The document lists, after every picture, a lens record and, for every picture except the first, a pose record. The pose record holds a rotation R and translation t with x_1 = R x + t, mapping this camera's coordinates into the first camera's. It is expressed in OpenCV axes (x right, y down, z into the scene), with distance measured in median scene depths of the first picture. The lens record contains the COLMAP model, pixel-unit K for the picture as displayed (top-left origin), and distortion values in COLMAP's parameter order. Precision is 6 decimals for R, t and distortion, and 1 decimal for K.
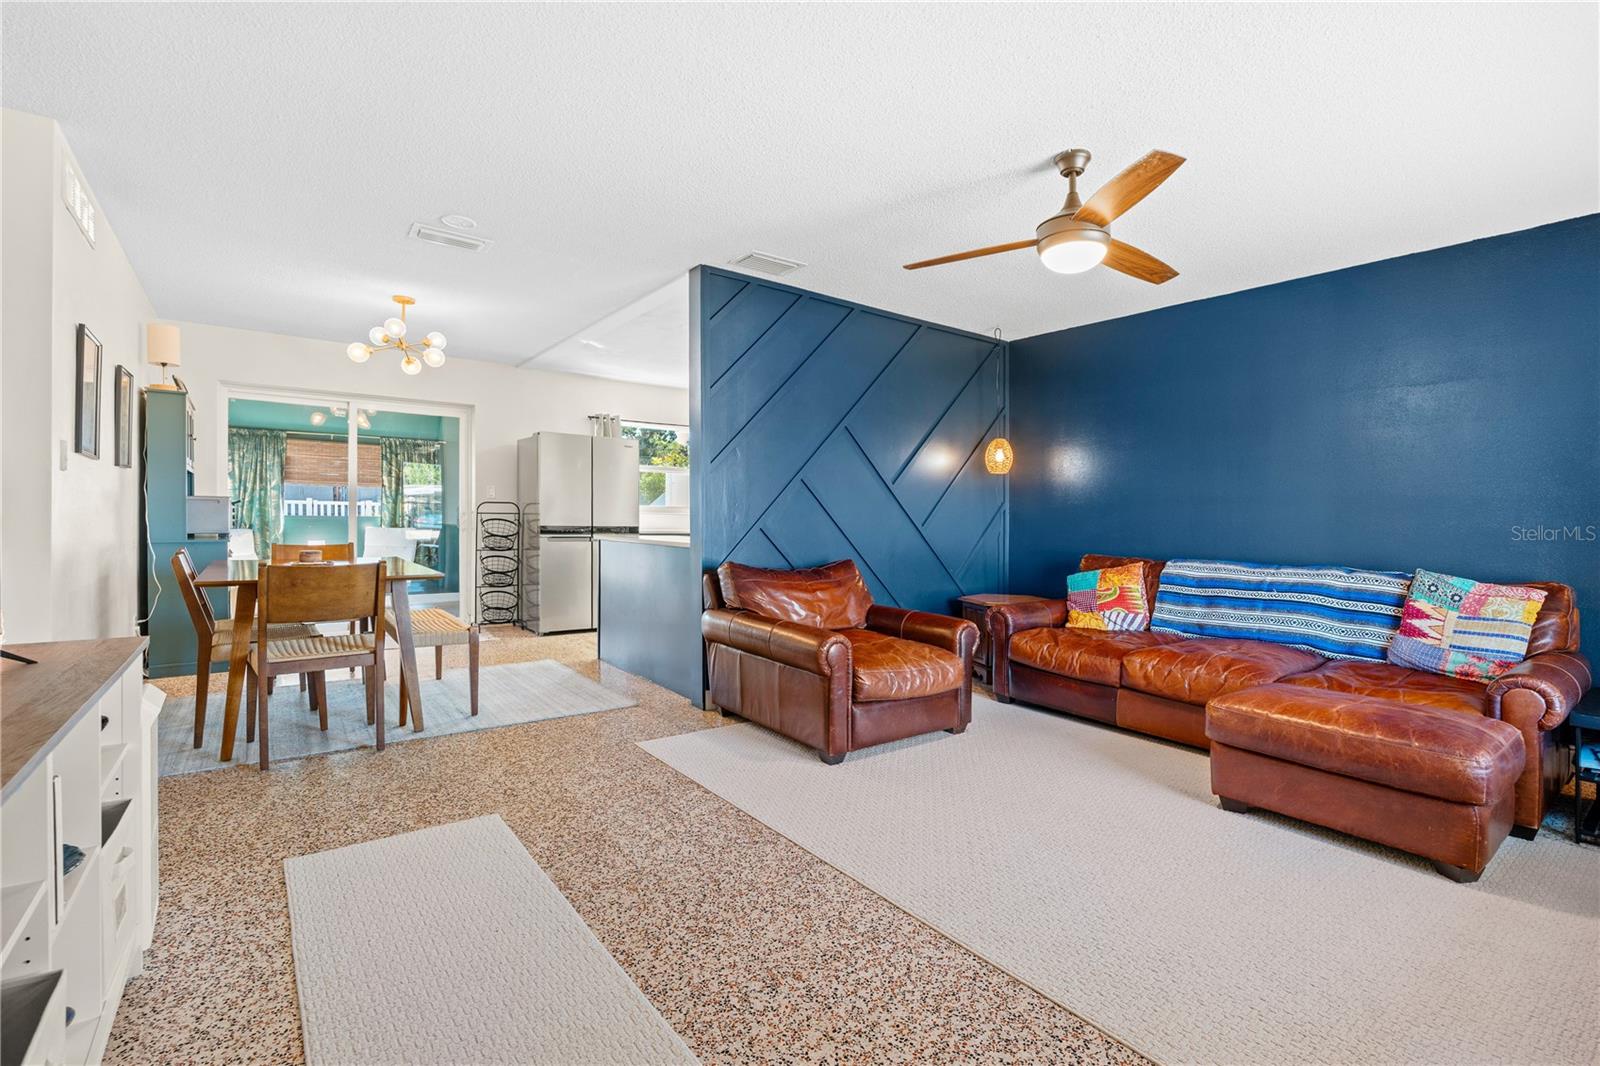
lens RADIAL K [[702.7, 0, 809.1], [0, 702.7, 547.3], [0, 0, 1]] dist [-0.000808, -0.001701]
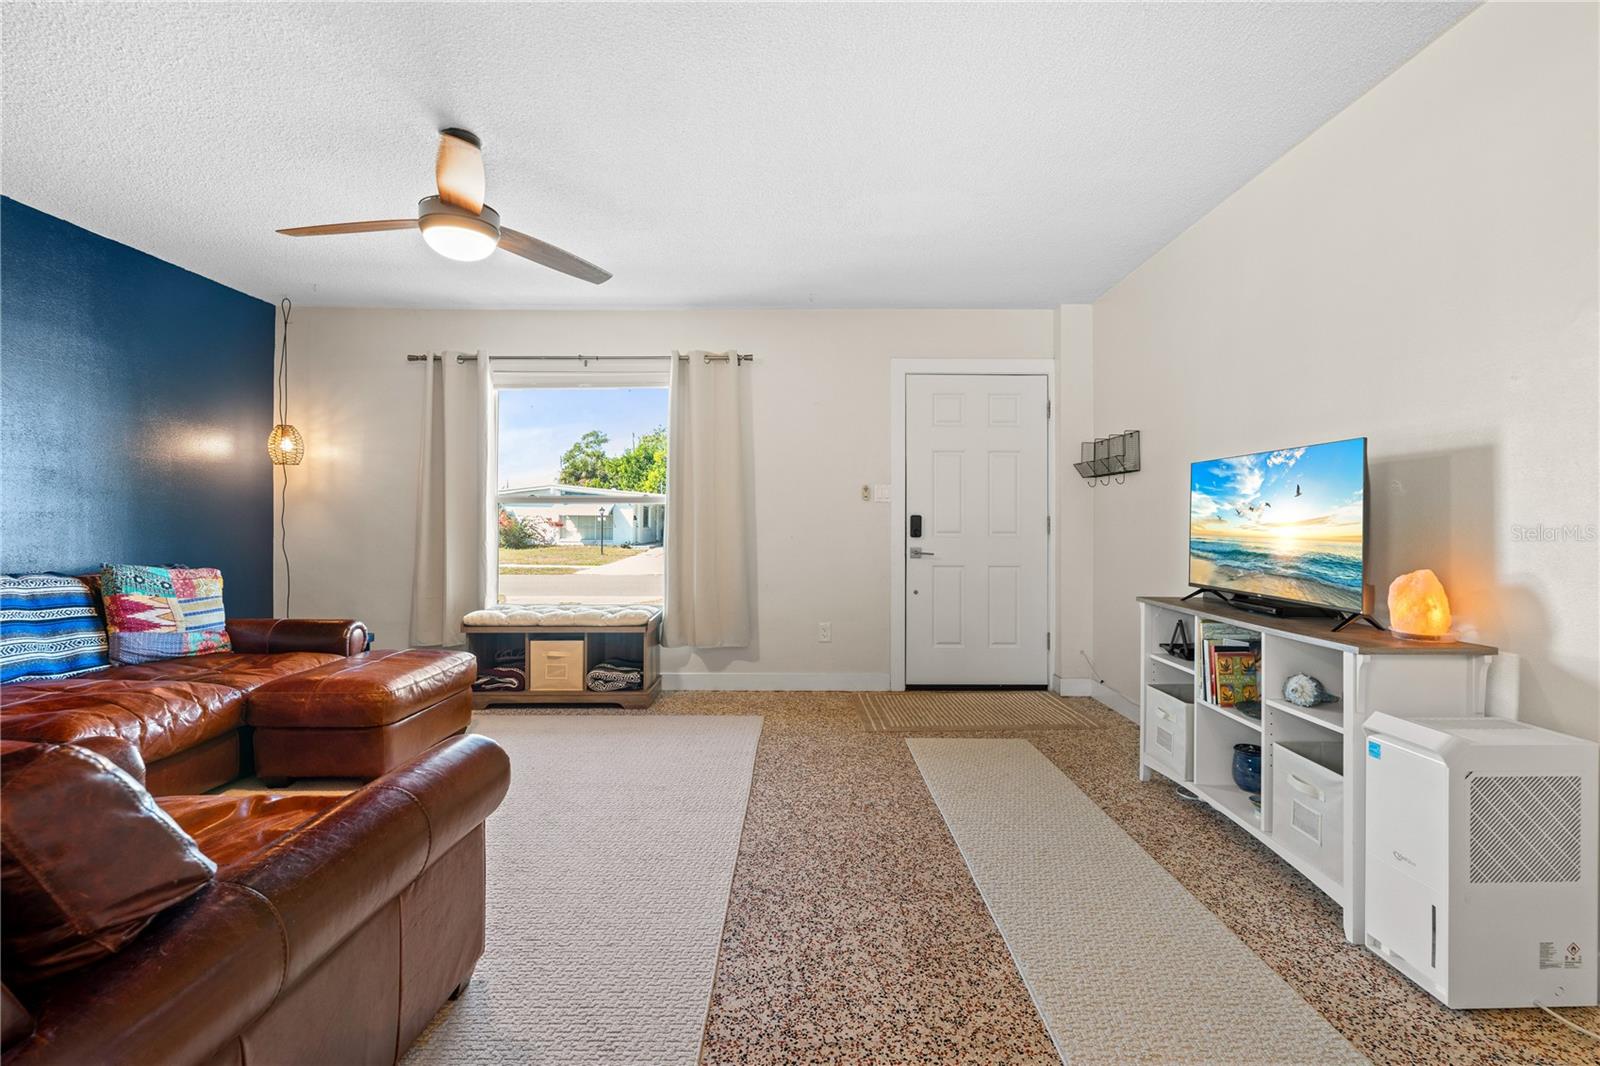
lens RADIAL K [[702.7, 0, 809.0], [0, 702.7, 518.8], [0, 0, 1]] dist [-0.000808, -0.001701]
pose [[-0.791768, -0.017070, 0.610583, -0.257442], [0.008180, 0.999223, 0.038543, -0.031829], [-0.610767, 0.035512, -0.791014, 0.652692]]
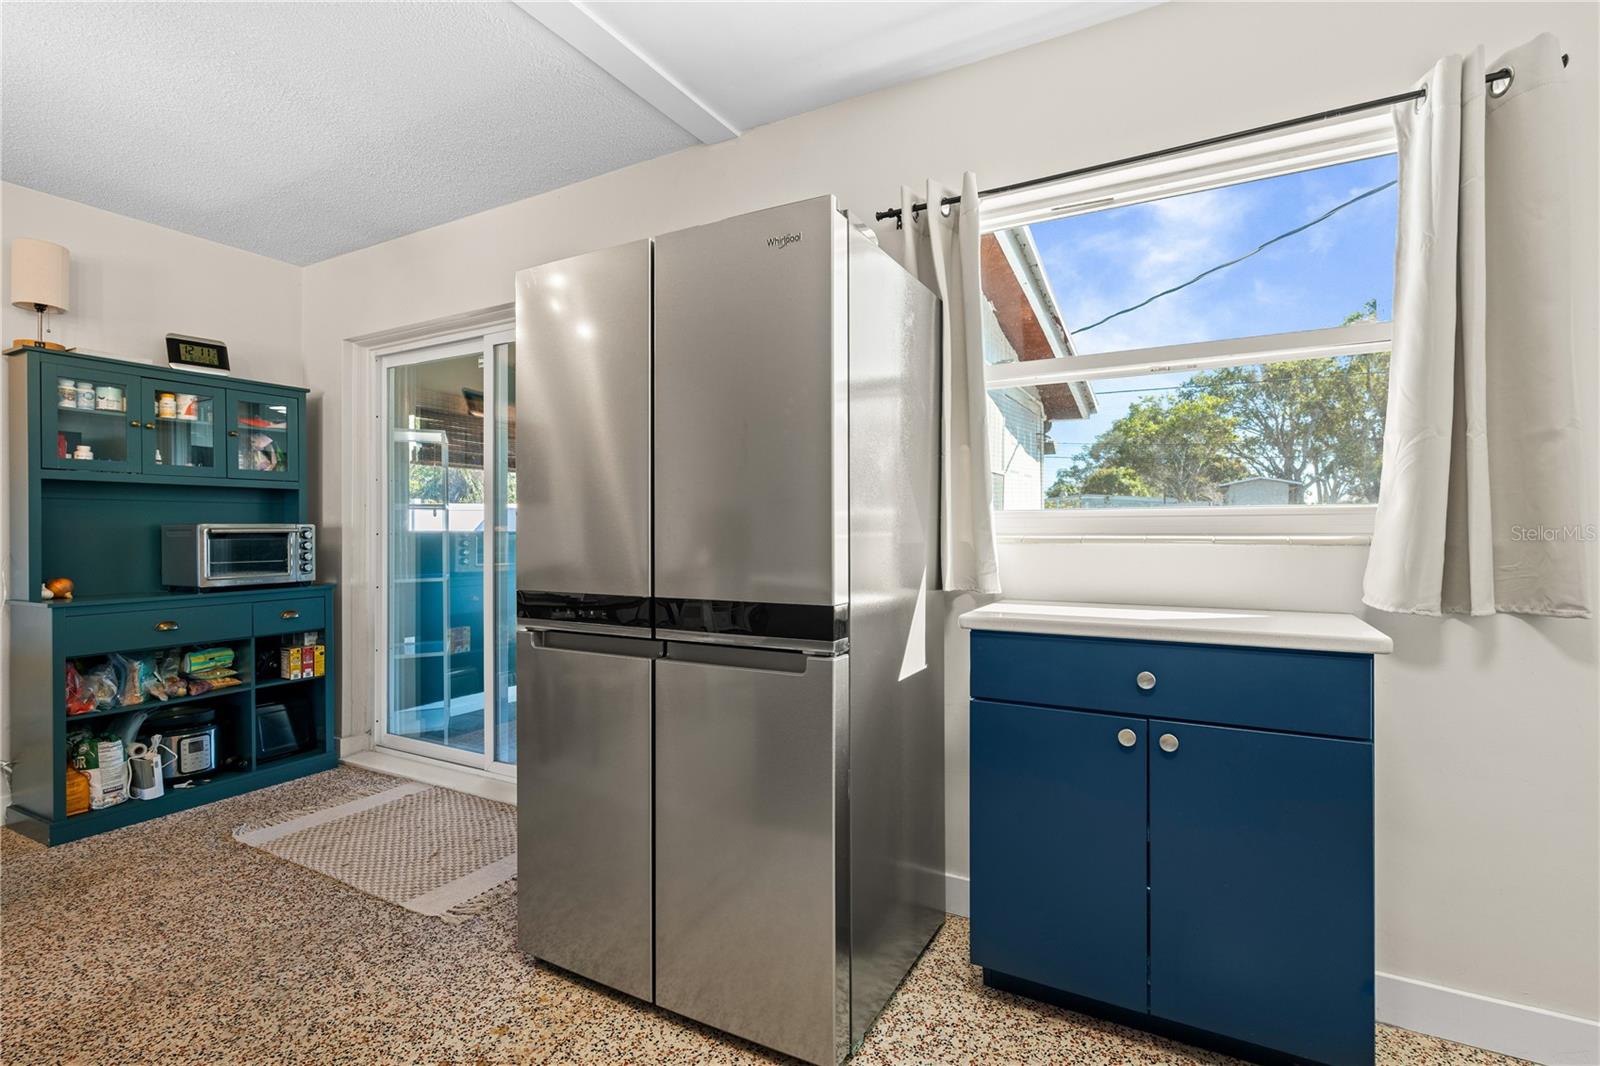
lens RADIAL K [[734.1, 0, 839.0], [0, 734.1, 530.6], [0, 0, 1]] dist [0.003719, 0.001356]
pose [[0.397738, -0.018687, -0.917309, -0.049772], [-0.029276, 0.999025, -0.033045, -0.051607], [0.917032, 0.039999, 0.396803, 1.037803]]
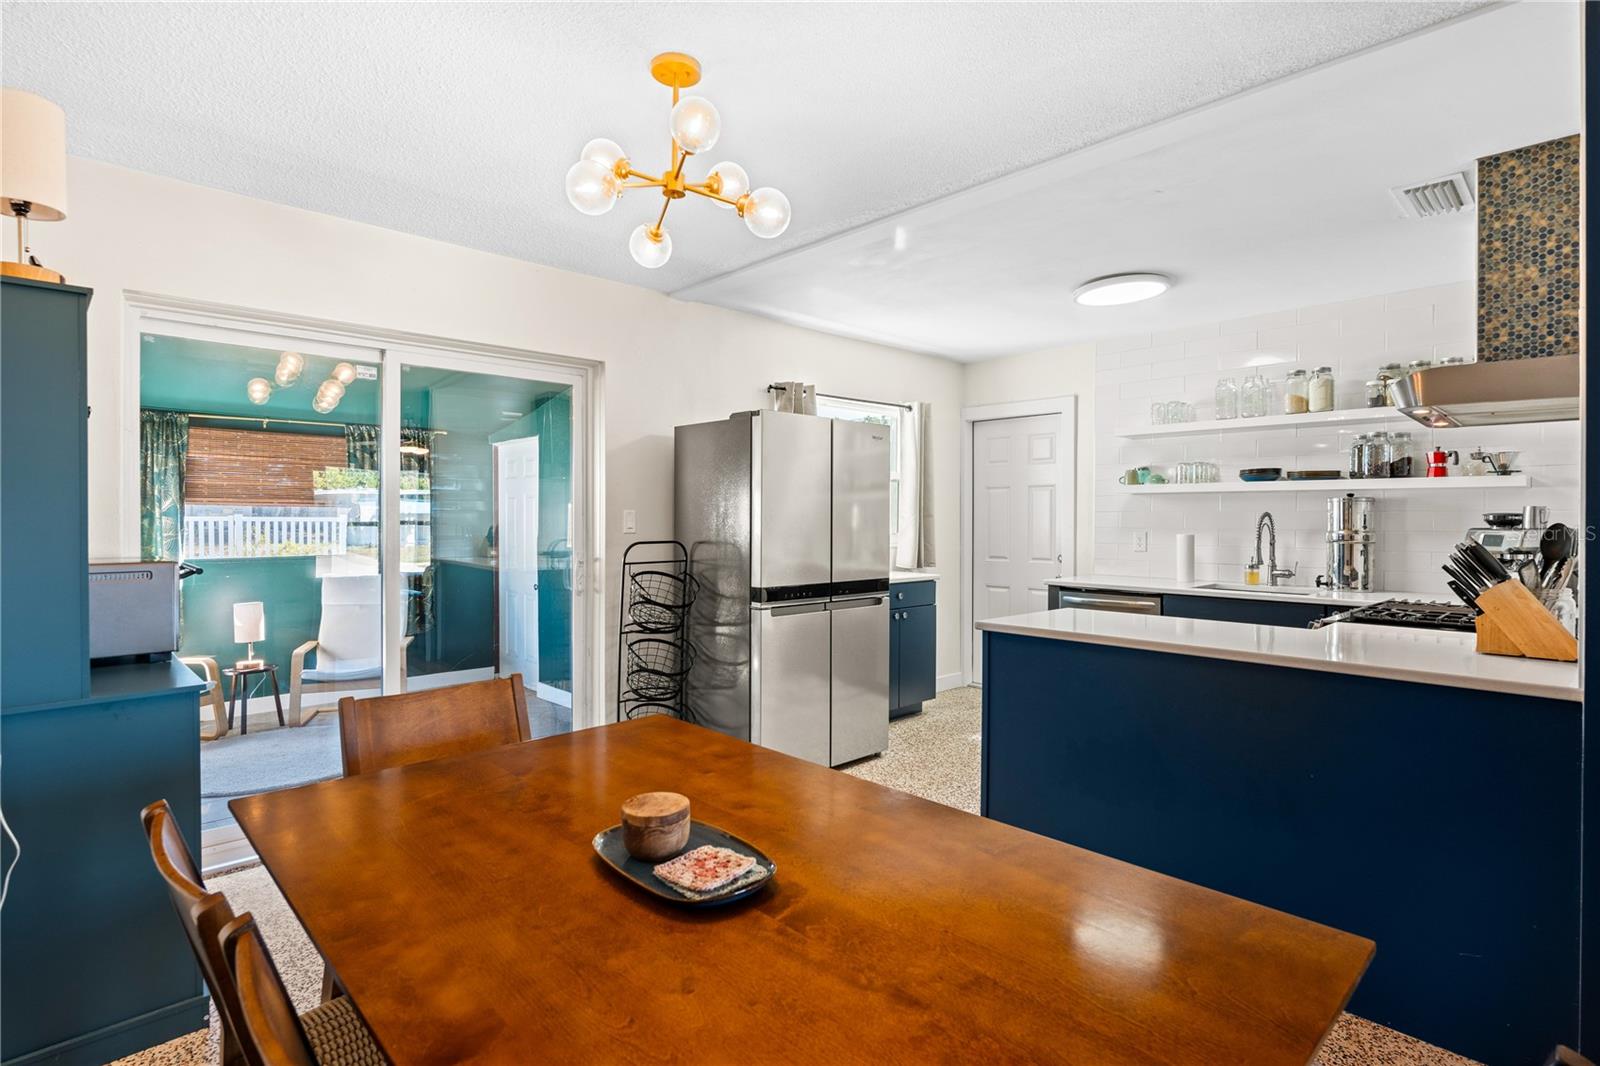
lens RADIAL K [[793.4, 0, 817.5], [0, 793.4, 531.3], [0, 0, 1]] dist [-0.007335, 0.000324]
pose [[0.993890, -0.017108, 0.109038, -0.423702], [0.019869, 0.999508, -0.024281, -0.060118], [-0.108569, 0.026299, 0.993741, 0.422808]]
